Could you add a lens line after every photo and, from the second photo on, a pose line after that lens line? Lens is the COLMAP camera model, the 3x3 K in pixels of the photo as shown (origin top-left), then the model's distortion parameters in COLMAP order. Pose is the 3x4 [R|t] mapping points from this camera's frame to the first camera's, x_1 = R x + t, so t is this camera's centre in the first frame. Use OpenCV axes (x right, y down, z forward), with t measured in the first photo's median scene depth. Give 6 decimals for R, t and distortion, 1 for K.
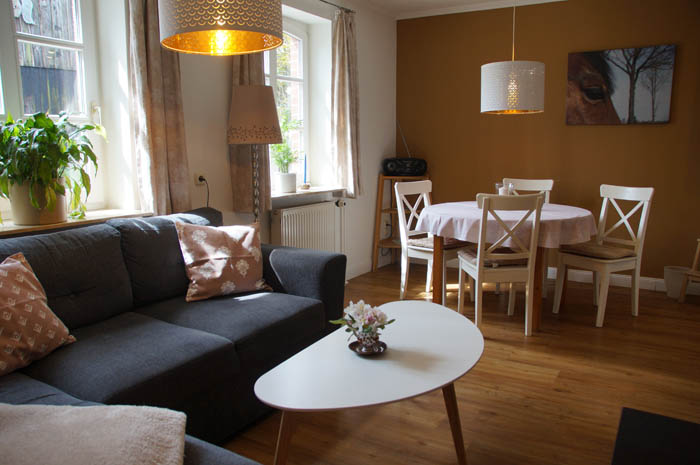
lens RADIAL K [[557.8, 0, 334.3], [0, 557.8, 238.3], [0, 0, 1]] dist [-0.152088, 0.134488]
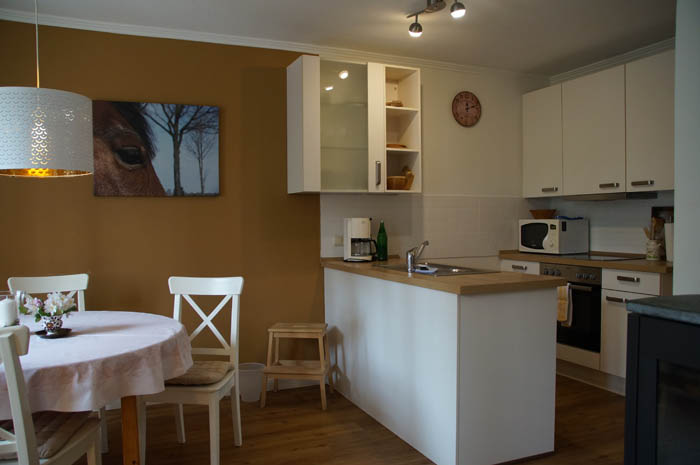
lens RADIAL K [[557.8, 0, 352.8], [0, 557.8, 234.7], [0, 0, 1]] dist [-0.152088, 0.134488]
pose [[0.561856, -0.023647, 0.826897, 0.020282], [0.141506, 0.987606, -0.067906, -0.064485], [-0.815042, 0.155164, 0.558238, 0.344369]]
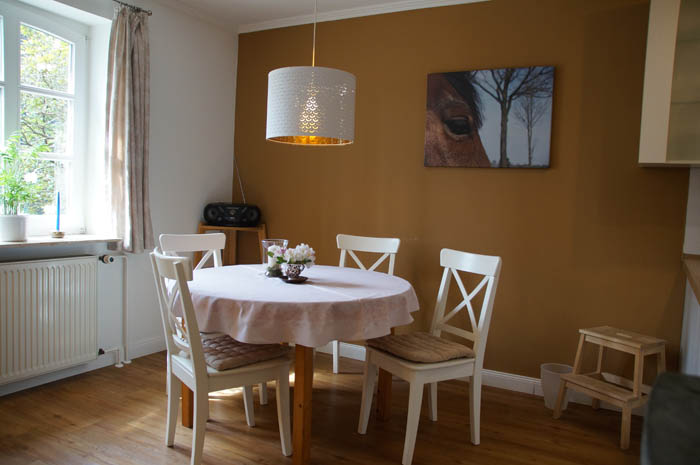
lens RADIAL K [[557.8, 0, 331.8], [0, 557.8, 237.2], [0, 0, 1]] dist [-0.152088, 0.134488]
pose [[0.998387, 0.044670, 0.035056, 0.297260], [-0.041464, 0.995311, -0.087393, -0.041315], [-0.038795, 0.085798, 0.995557, 0.264060]]
